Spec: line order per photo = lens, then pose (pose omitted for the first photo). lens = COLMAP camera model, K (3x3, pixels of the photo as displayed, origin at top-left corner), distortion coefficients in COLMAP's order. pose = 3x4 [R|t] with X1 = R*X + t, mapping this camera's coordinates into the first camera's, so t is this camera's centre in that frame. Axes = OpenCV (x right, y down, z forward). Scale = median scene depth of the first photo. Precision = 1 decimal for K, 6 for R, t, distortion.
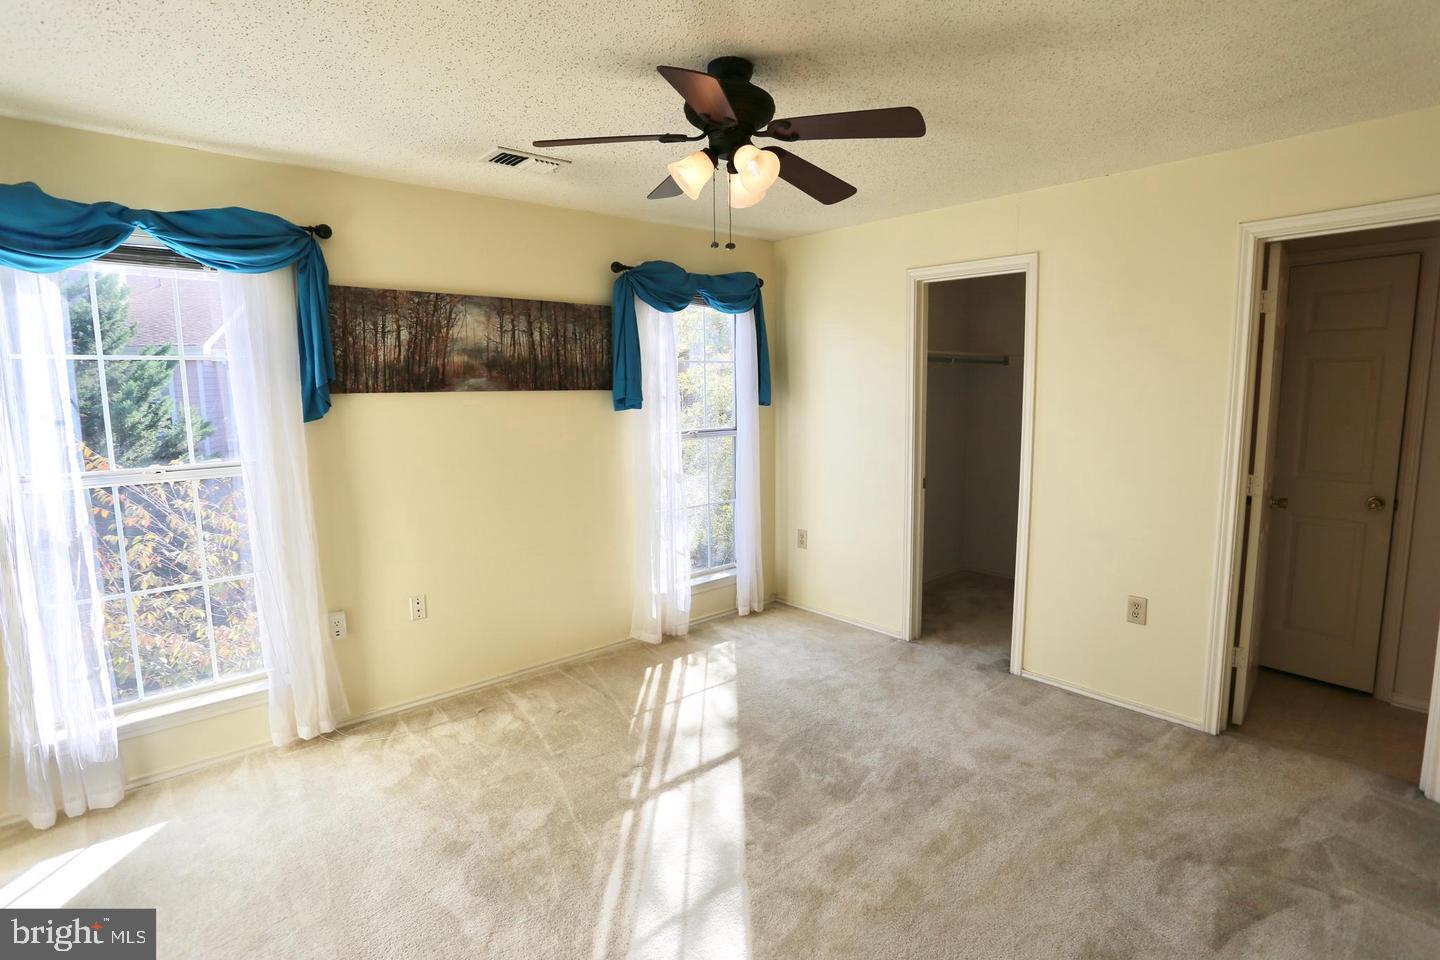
lens RADIAL K [[703.6, 0, 717.4], [0, 703.6, 471.6], [0, 0, 1]] dist [-0.069448, 0.029207]
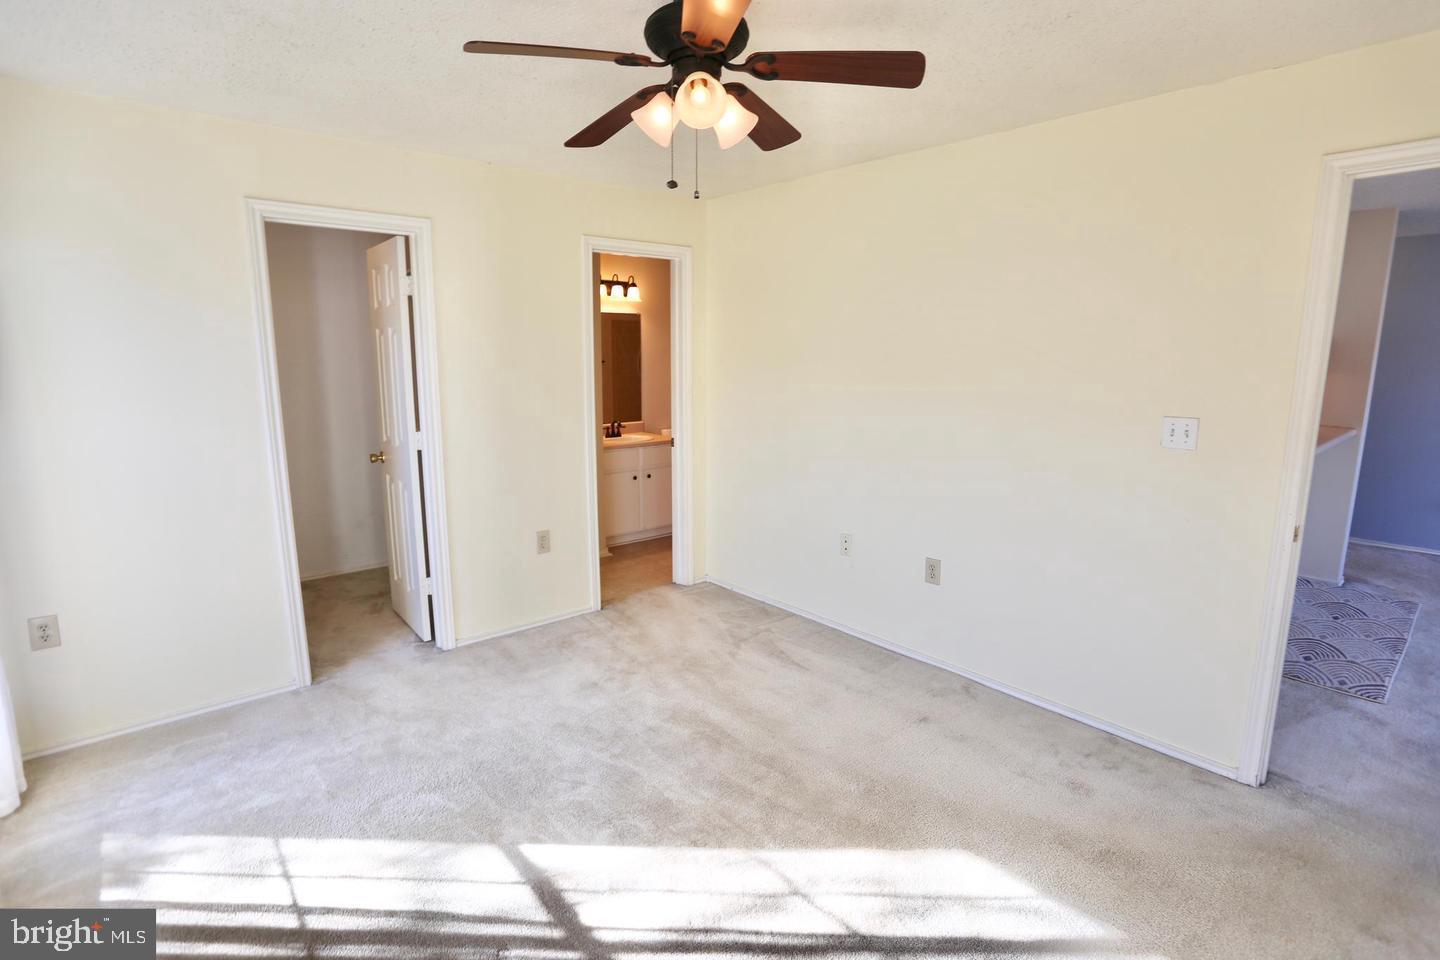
lens RADIAL K [[703.6, 0, 717.4], [0, 703.6, 471.6], [0, 0, 1]] dist [-0.069448, 0.029207]
pose [[0.011343, -0.158680, 0.987265, -0.634992], [0.122522, 0.980109, 0.156122, -0.081432], [-0.992401, 0.119191, 0.030559, 0.697919]]
